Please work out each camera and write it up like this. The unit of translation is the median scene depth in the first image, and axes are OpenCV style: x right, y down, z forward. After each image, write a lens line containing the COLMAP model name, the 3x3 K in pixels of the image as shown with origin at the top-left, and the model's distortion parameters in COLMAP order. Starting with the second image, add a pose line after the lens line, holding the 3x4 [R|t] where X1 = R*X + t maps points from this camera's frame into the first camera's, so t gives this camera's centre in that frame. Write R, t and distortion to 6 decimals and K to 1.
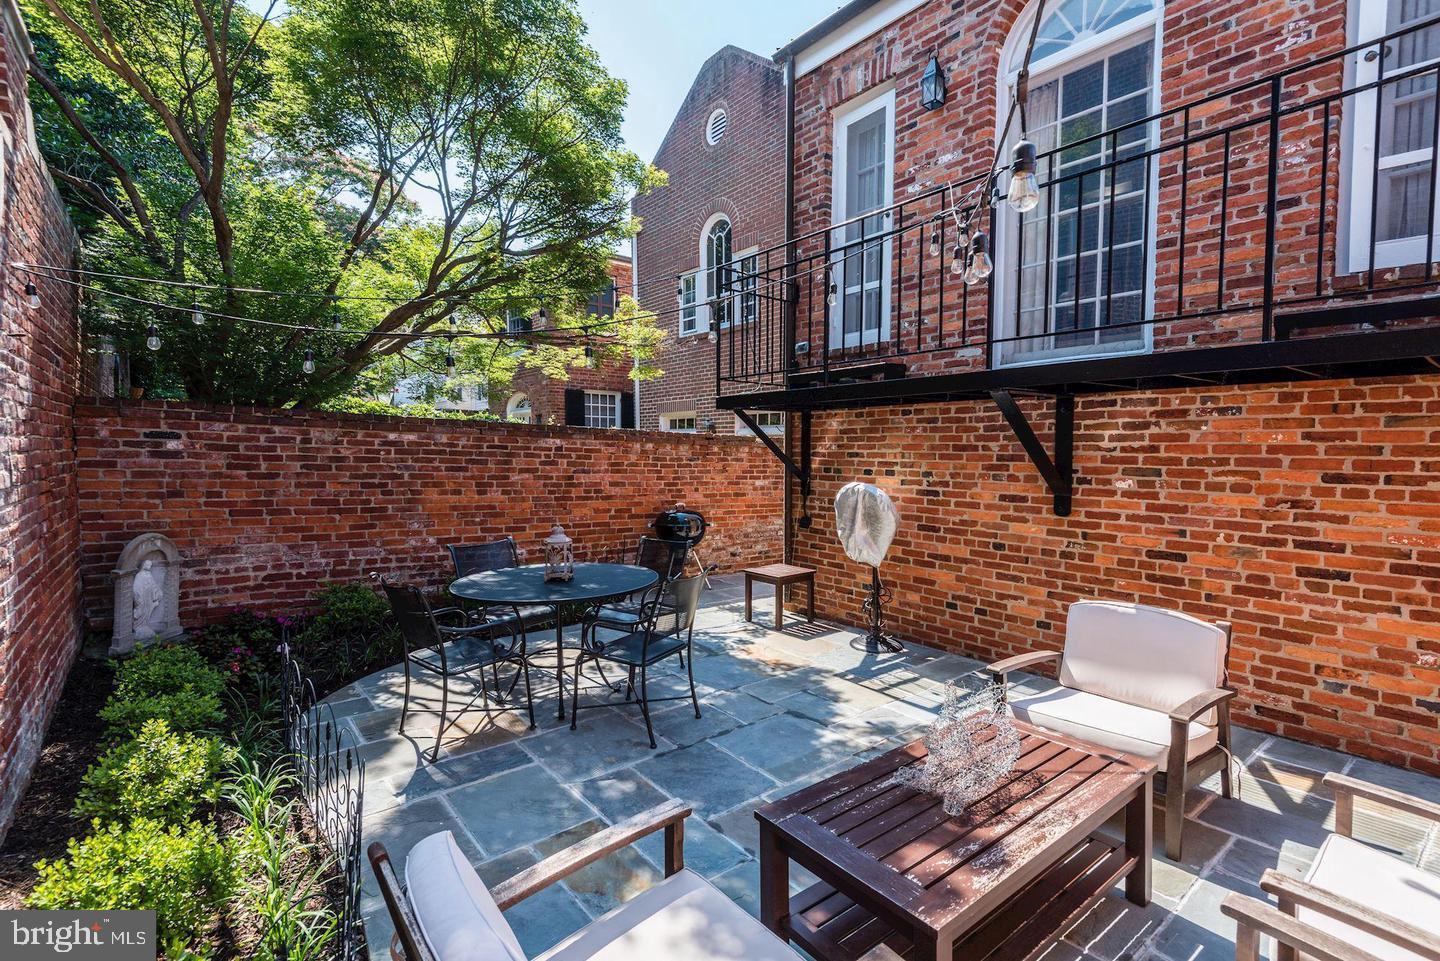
lens RADIAL K [[660.5, 0, 688.8], [0, 660.5, 472.4], [0, 0, 1]] dist [0.037088, -0.024741]
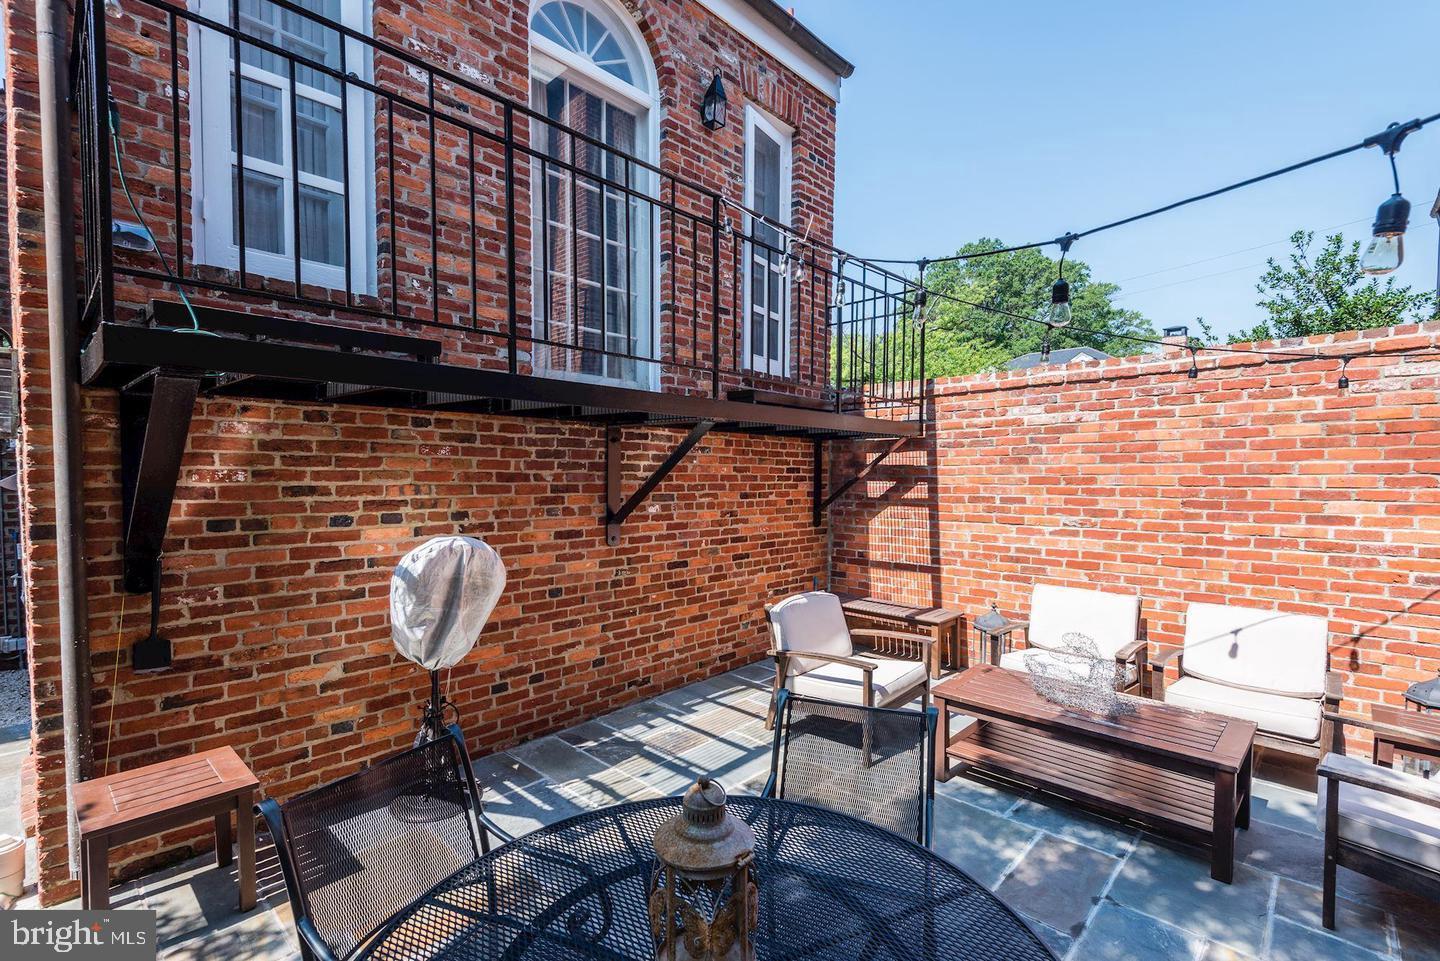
lens RADIAL K [[678.1, 0, 729.0], [0, 678.1, 484.6], [0, 0, 1]] dist [0.001089, -0.018087]
pose [[-0.213002, -0.028361, 0.976640, -0.423215], [0.023016, 0.999156, 0.034035, -0.051263], [-0.976781, 0.029728, -0.212169, 0.957515]]
